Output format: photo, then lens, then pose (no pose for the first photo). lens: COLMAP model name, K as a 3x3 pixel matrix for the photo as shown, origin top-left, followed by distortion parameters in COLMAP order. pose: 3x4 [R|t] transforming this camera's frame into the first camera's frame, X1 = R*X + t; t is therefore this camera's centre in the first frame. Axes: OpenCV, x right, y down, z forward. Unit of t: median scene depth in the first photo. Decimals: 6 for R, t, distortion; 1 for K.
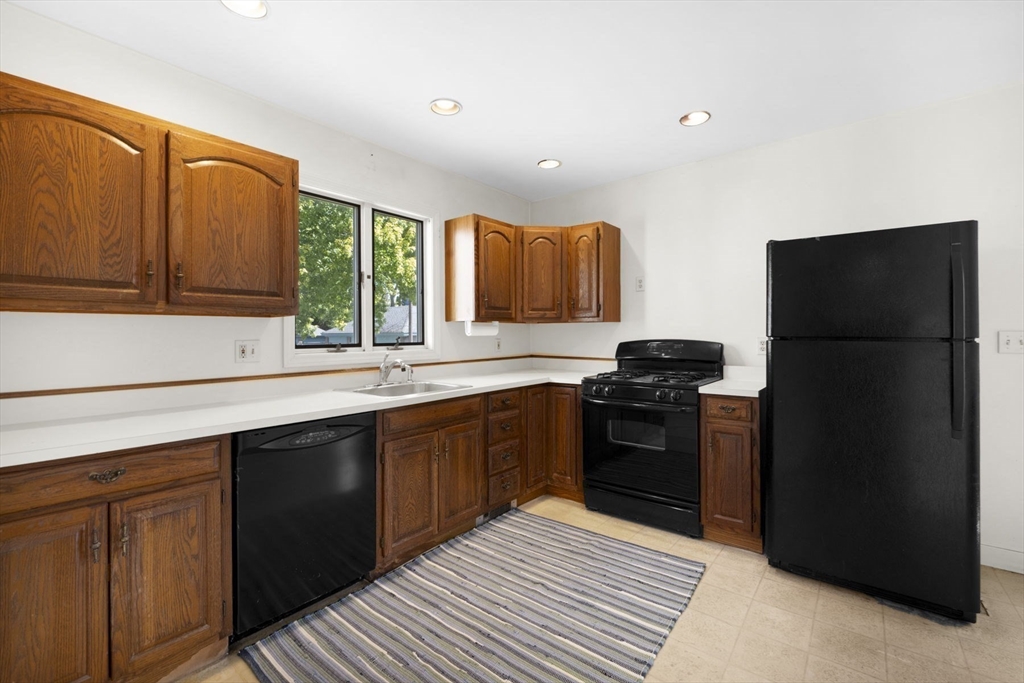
lens RADIAL K [[444.9, 0, 508.5], [0, 444.9, 333.6], [0, 0, 1]] dist [-0.003298, -0.000269]
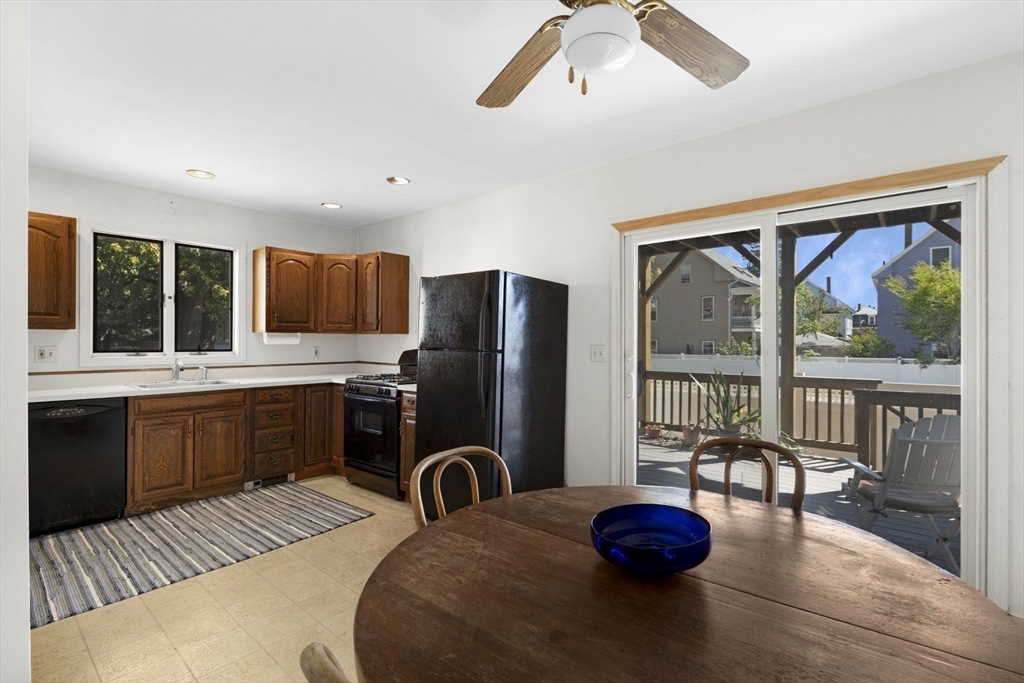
lens RADIAL K [[482.4, 0, 518.3], [0, 482.4, 343.9], [0, 0, 1]] dist [-0.004574, -0.001251]
pose [[0.999870, 0.010093, -0.012537, 0.728481], [-0.010018, 0.999932, 0.006038, -0.012701], [0.012597, -0.005912, 0.999903, -0.384718]]
